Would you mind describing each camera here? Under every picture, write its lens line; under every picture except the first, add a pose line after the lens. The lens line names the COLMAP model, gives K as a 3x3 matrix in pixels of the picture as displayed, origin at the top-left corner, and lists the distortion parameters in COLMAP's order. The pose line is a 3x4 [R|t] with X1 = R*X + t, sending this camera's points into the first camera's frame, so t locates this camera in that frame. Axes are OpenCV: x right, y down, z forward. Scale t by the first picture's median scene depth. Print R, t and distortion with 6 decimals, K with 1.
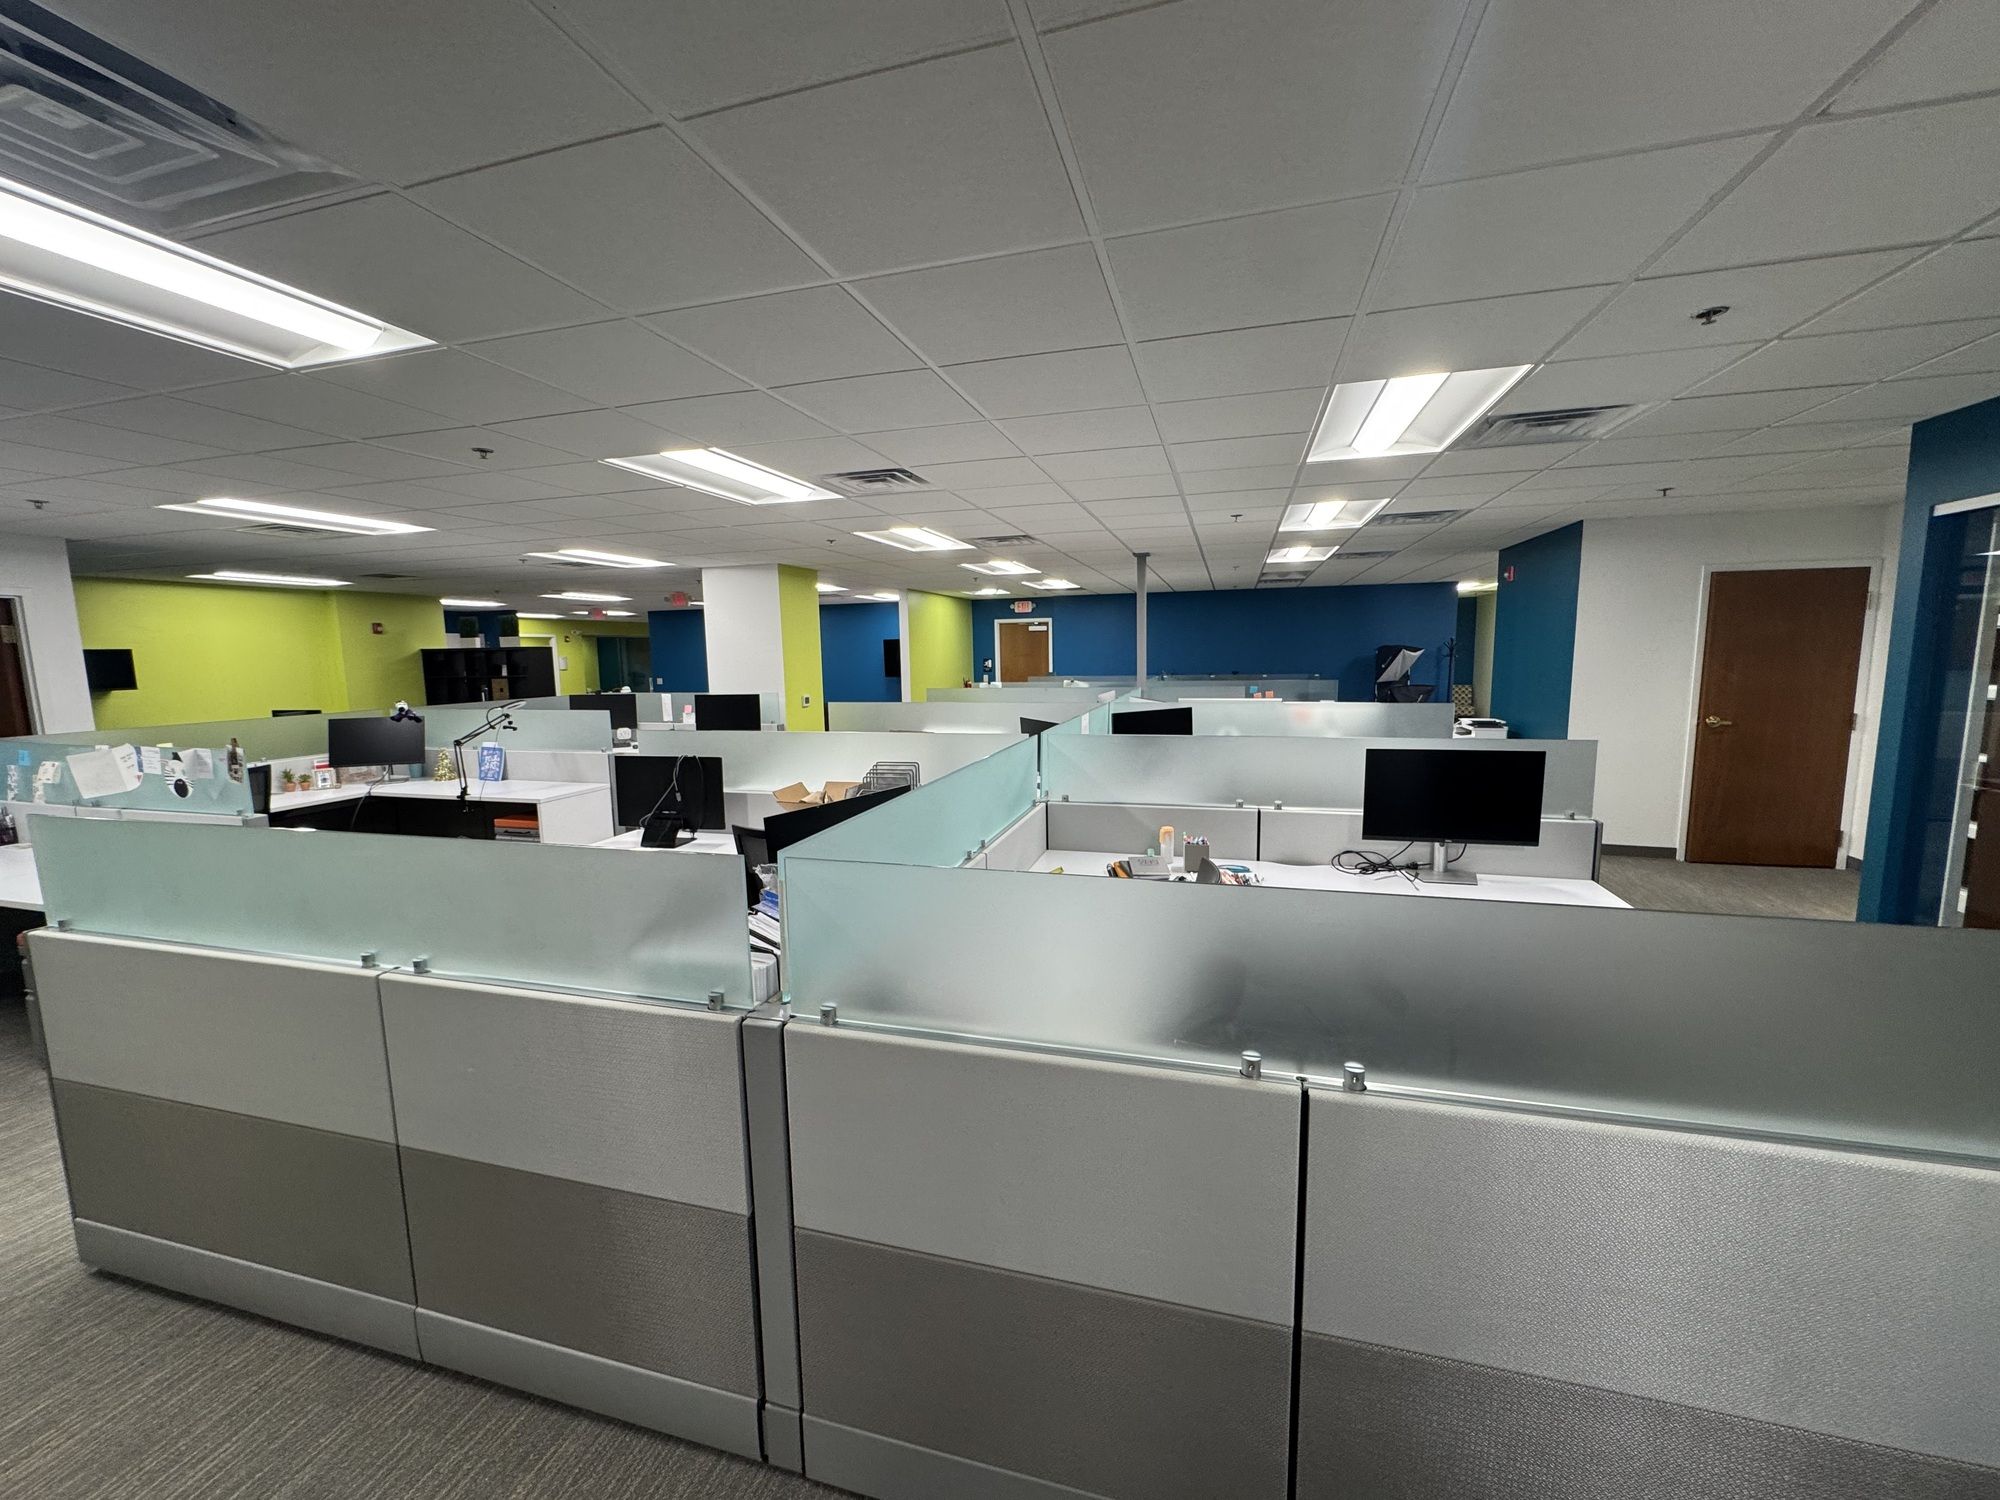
lens RADIAL K [[796.6, 0, 999.7], [0, 796.6, 738.7], [0, 0, 1]] dist [0.003379, 0.000132]
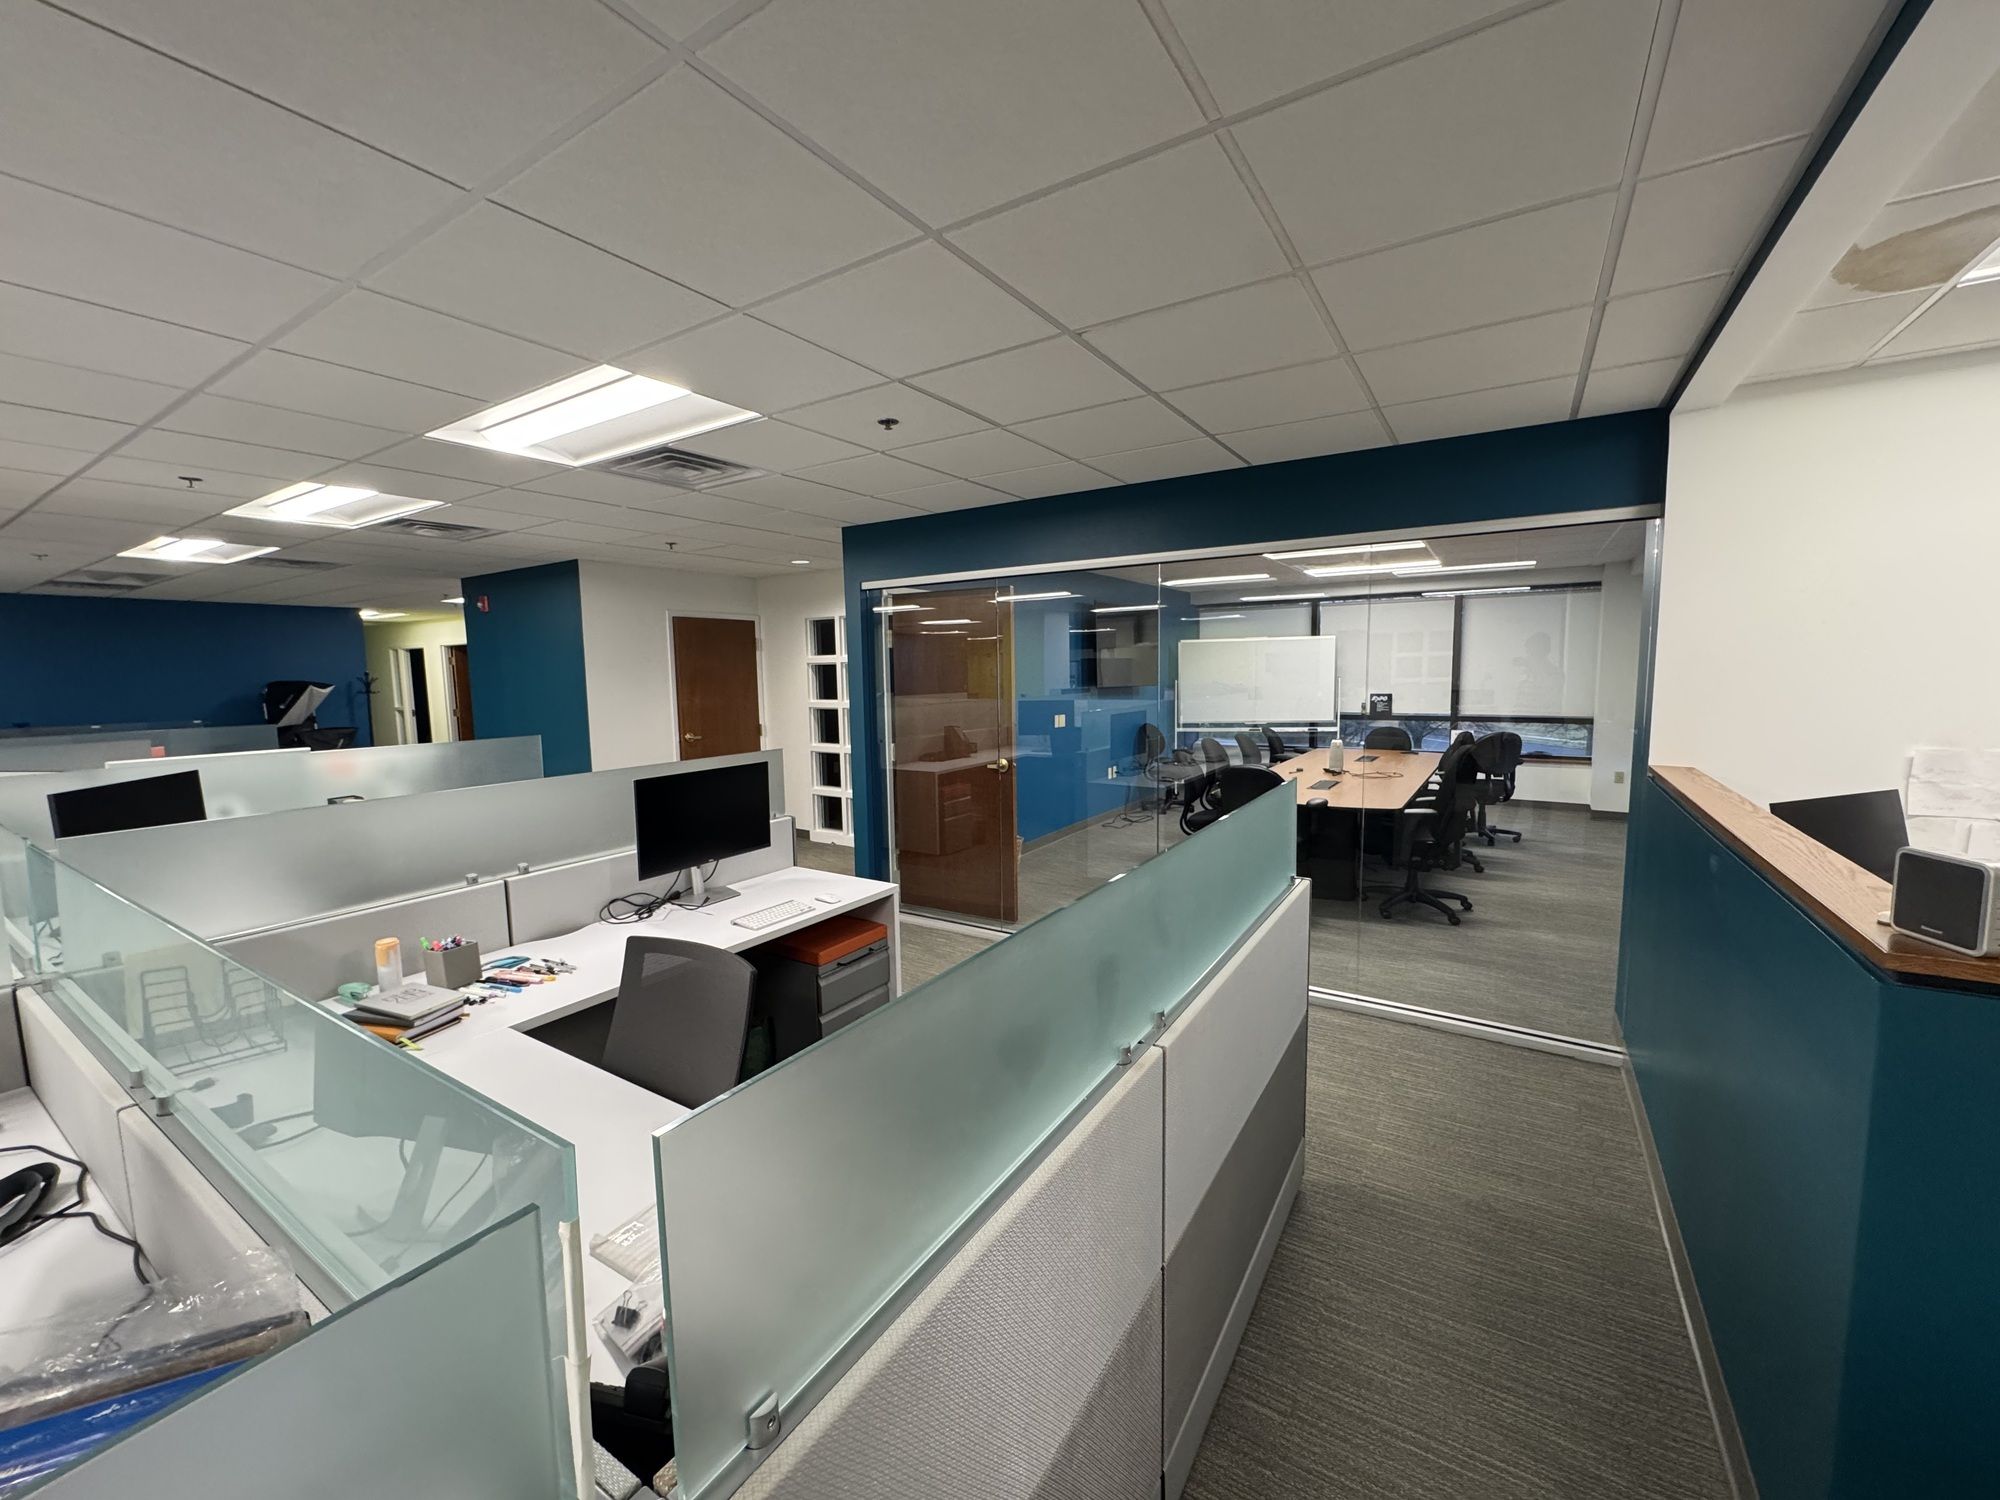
lens RADIAL K [[796.6, 0, 999.3], [0, 796.6, 756.1], [0, 0, 1]] dist [0.003379, 0.000132]
pose [[0.282635, -0.095396, 0.954472, -0.238382], [0.121520, 0.990586, 0.063021, -0.018417], [-0.951499, 0.098175, 0.291567, 0.282367]]
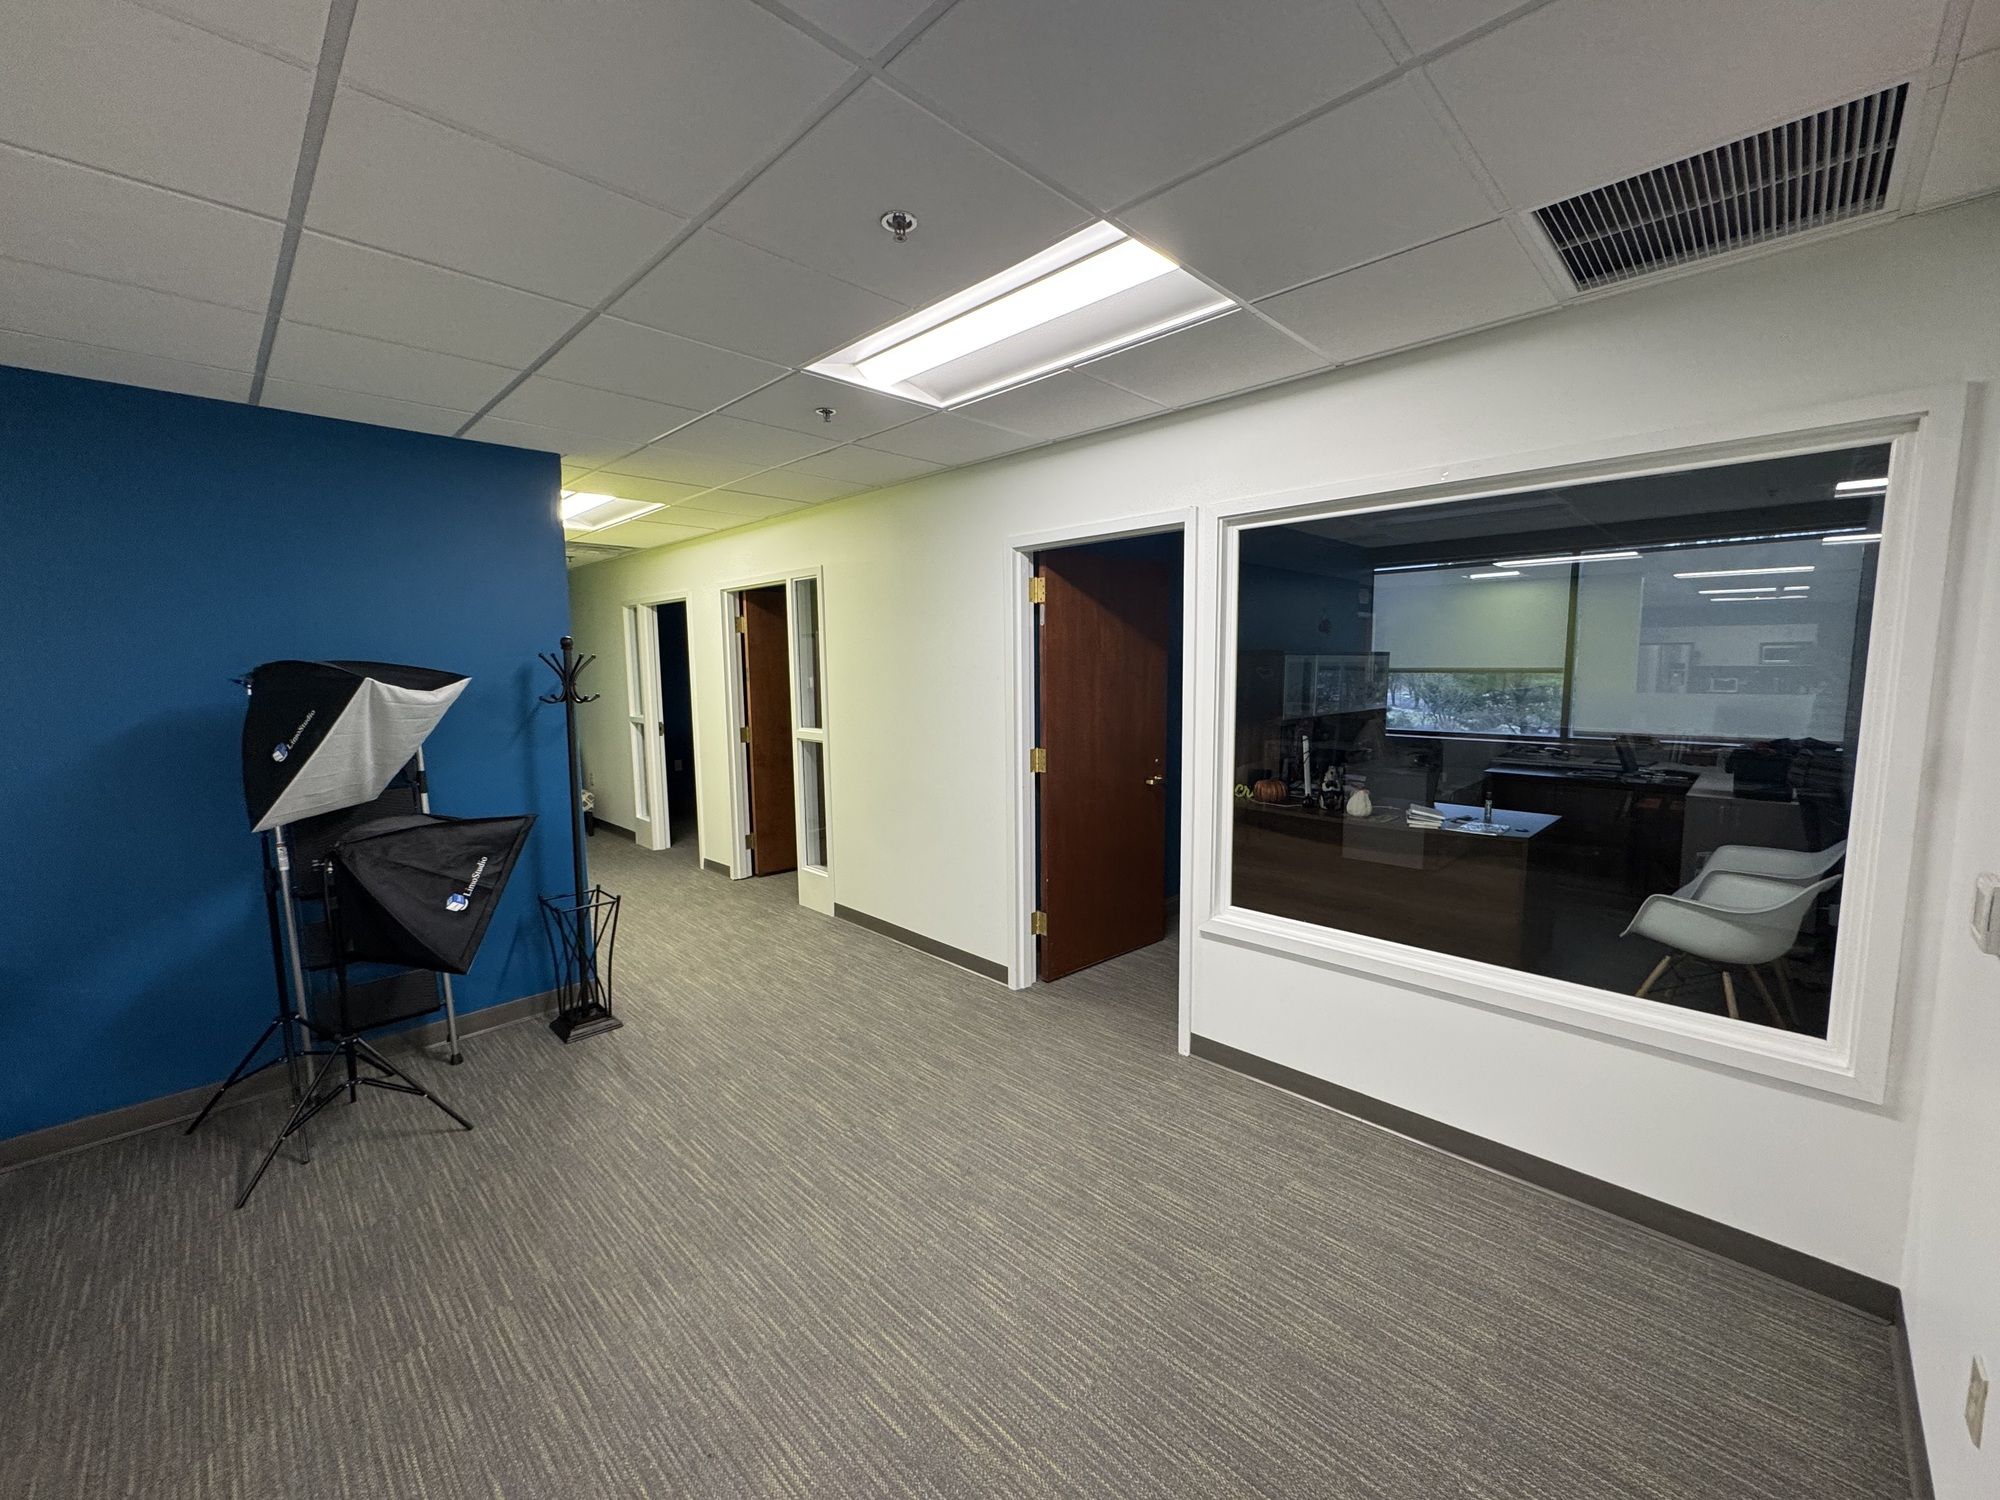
lens RADIAL K [[796.6, 0, 1003.7], [0, 796.6, 751.9], [0, 0, 1]] dist [0.003379, 0.000132]
pose [[0.467547, -0.087072, 0.879669, 1.140999], [0.097930, 0.994113, 0.046350, -0.247647], [-0.878527, 0.064475, 0.473322, 2.162291]]
